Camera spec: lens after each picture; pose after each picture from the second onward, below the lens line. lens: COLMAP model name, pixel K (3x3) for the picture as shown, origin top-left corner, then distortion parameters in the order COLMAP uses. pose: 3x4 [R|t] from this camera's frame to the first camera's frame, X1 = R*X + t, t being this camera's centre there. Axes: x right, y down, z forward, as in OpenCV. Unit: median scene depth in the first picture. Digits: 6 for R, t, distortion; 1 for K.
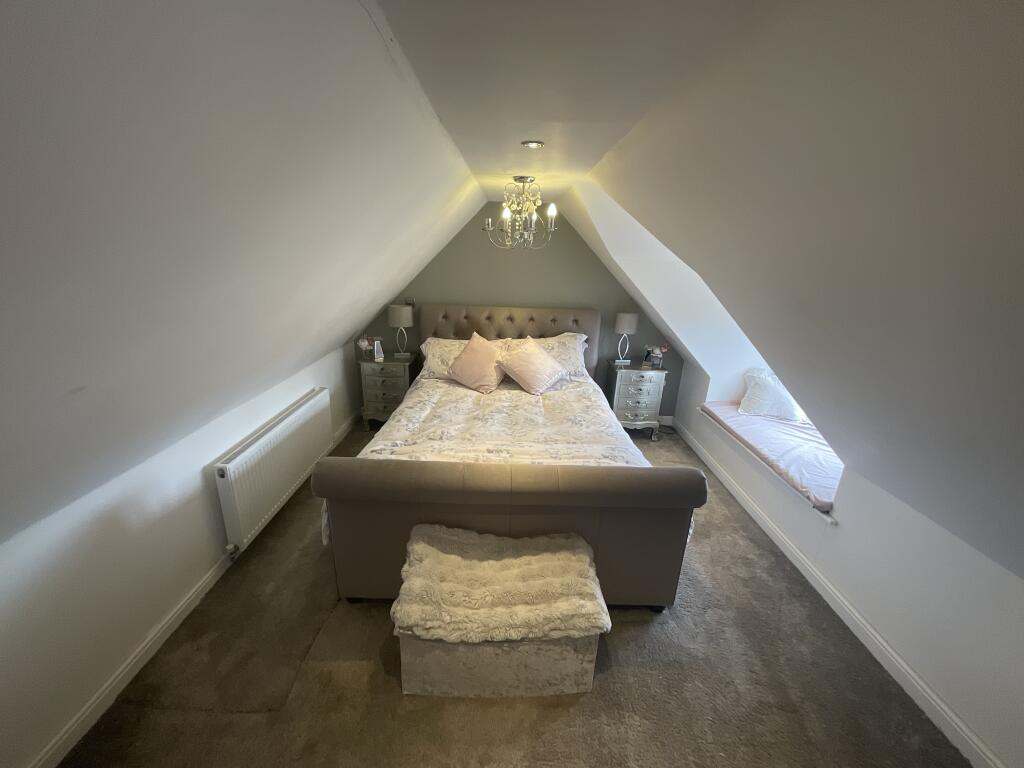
lens RADIAL K [[415.7, 0, 510.5], [0, 415.7, 384.7], [0, 0, 1]] dist [-0.002021, 0.000175]
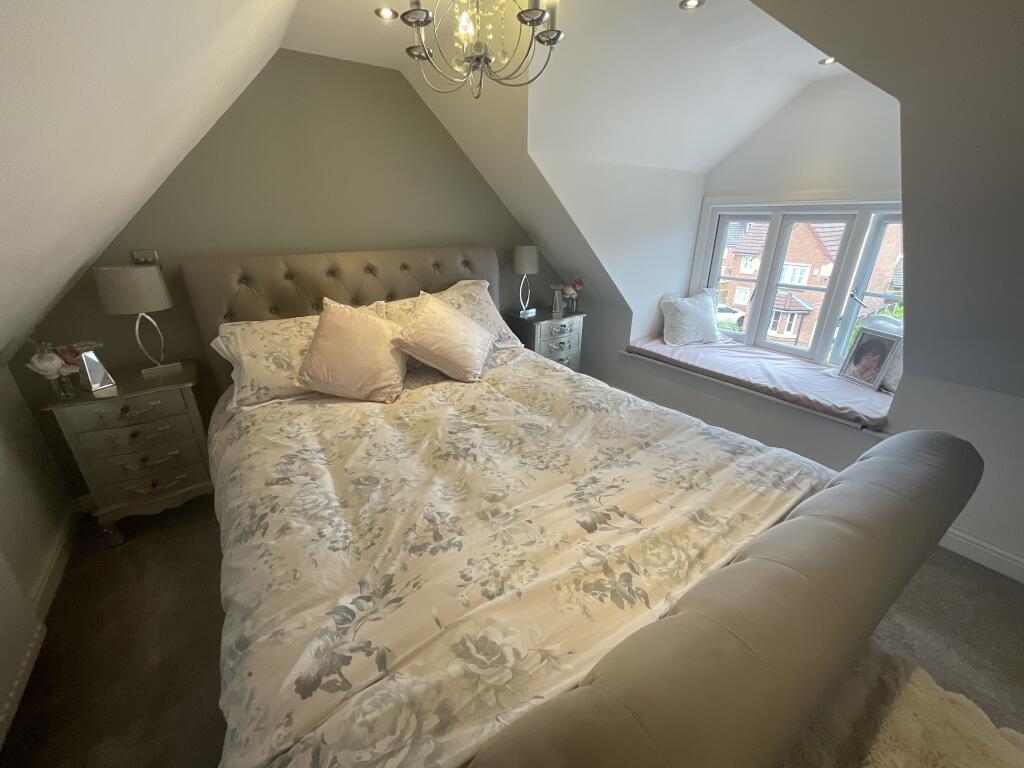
lens RADIAL K [[415.7, 0, 510.5], [0, 415.7, 384.7], [0, 0, 1]] dist [-0.002021, 0.000175]
pose [[0.828167, -0.246573, 0.503330, -0.192300], [0.206286, 0.969089, 0.135322, -0.040981], [-0.521138, -0.008240, 0.853432, 0.419208]]
